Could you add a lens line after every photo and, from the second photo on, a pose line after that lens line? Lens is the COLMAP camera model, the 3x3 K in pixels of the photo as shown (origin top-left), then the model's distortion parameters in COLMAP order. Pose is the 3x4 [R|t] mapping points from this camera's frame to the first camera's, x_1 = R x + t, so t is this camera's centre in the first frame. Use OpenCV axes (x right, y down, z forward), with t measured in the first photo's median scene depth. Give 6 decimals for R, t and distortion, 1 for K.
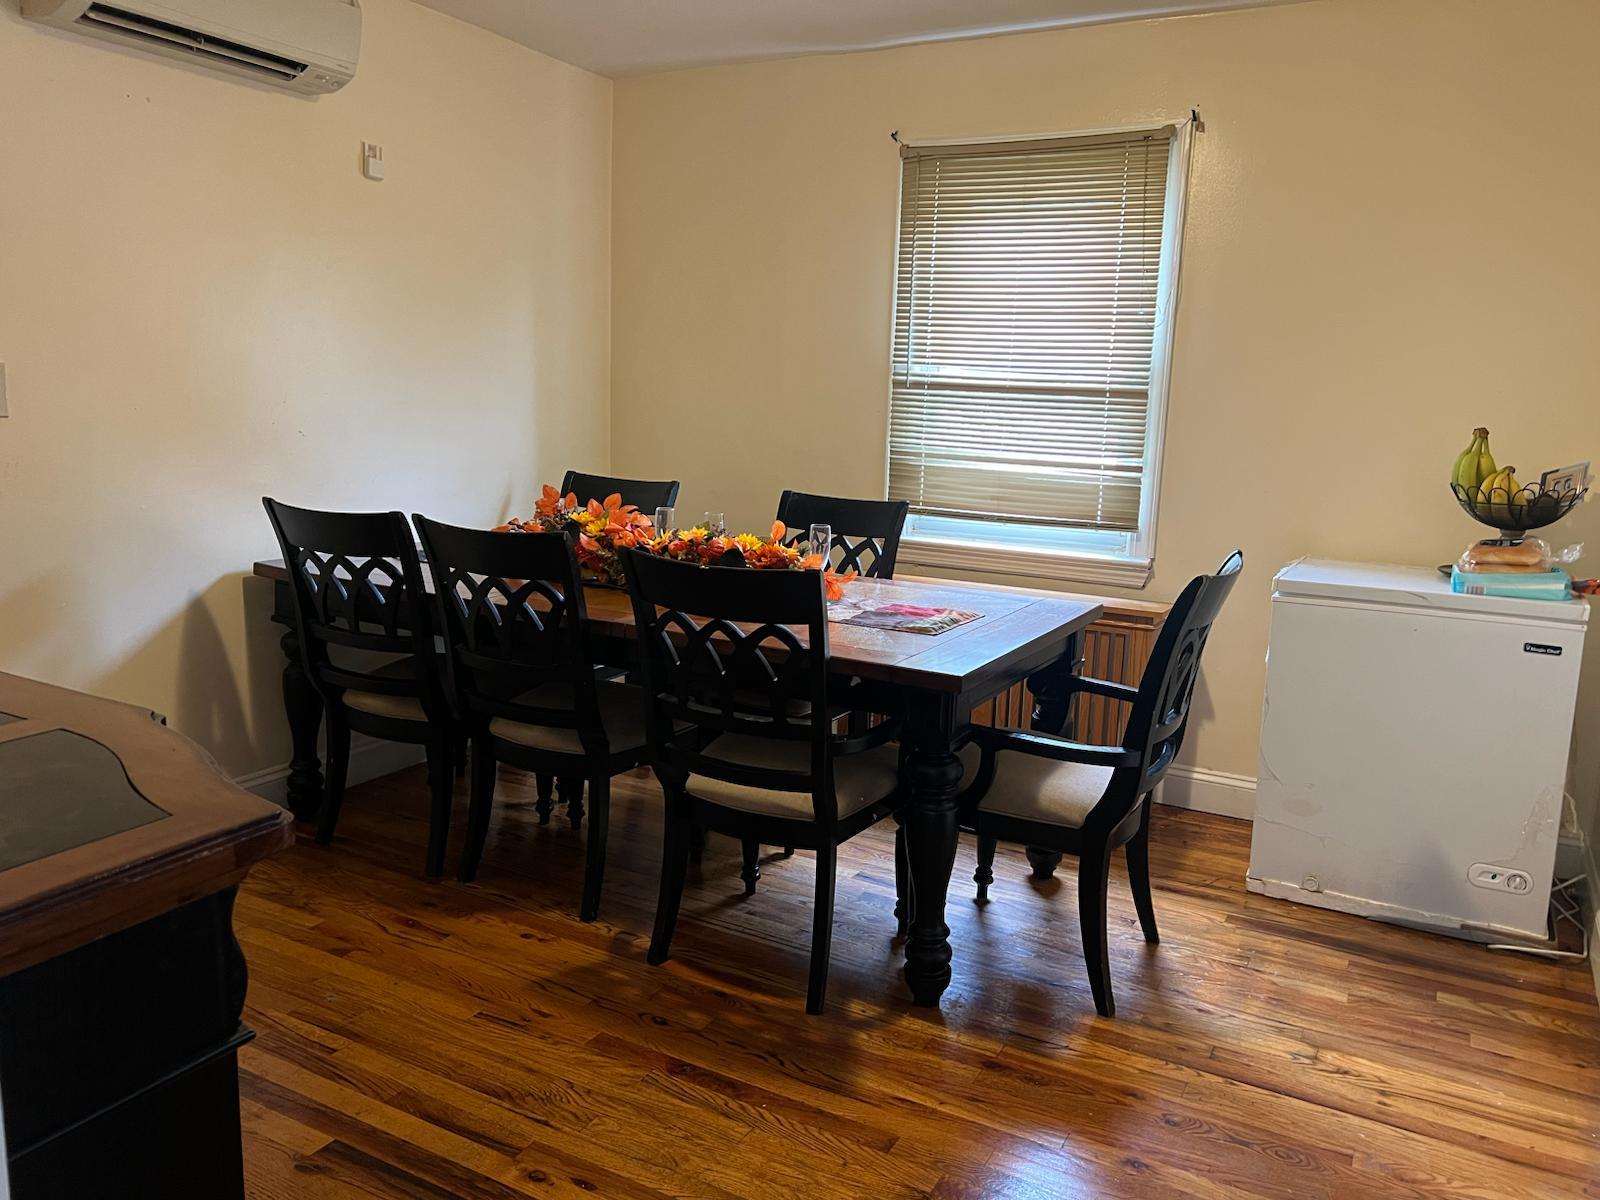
lens RADIAL K [[1211.9, 0, 802.2], [0, 1211.9, 600.6], [0, 0, 1]] dist [0.065533, -0.074643]
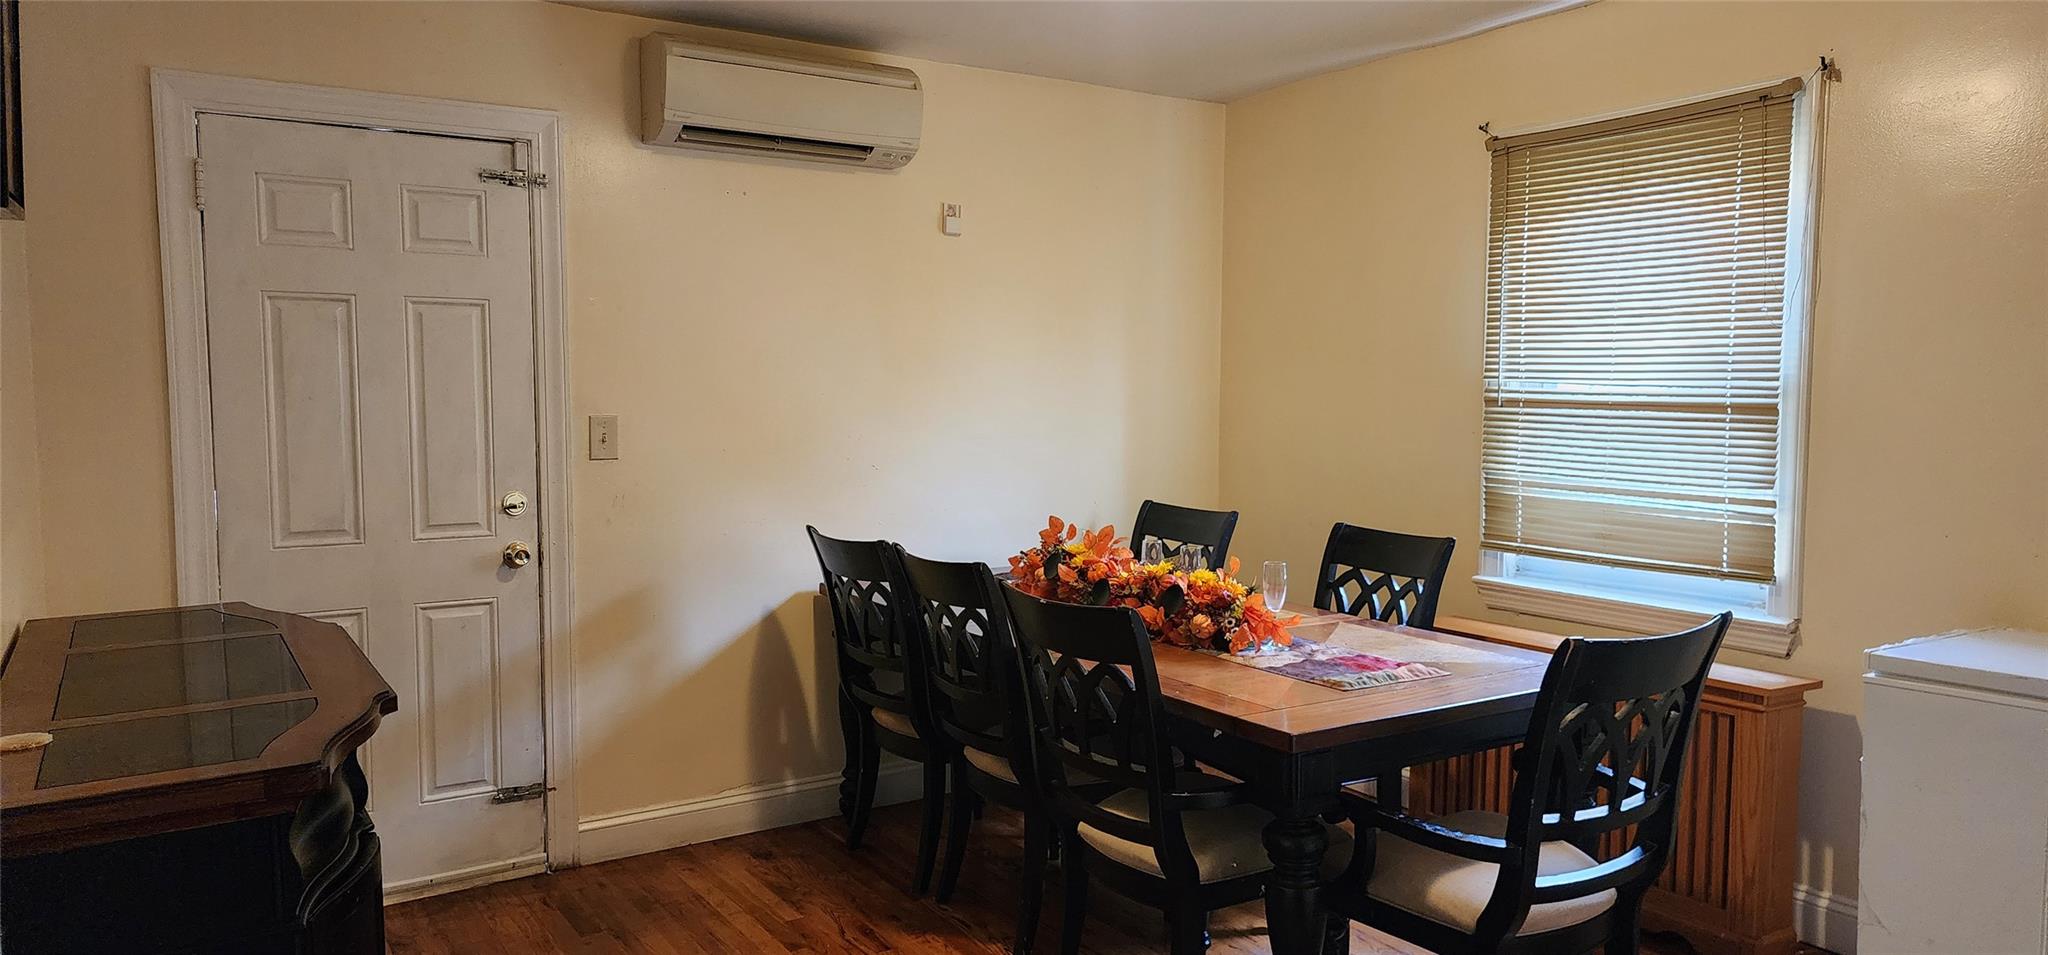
lens RADIAL K [[1381.5, 0, 1033.5], [0, 1381.5, 483.3], [0, 0, 1]] dist [0.043319, -0.005953]
pose [[0.875321, -0.000295, -0.483542, 0.299230], [-0.053301, 0.993847, -0.097094, -0.008741], [0.480595, 0.110762, 0.869919, -0.008821]]
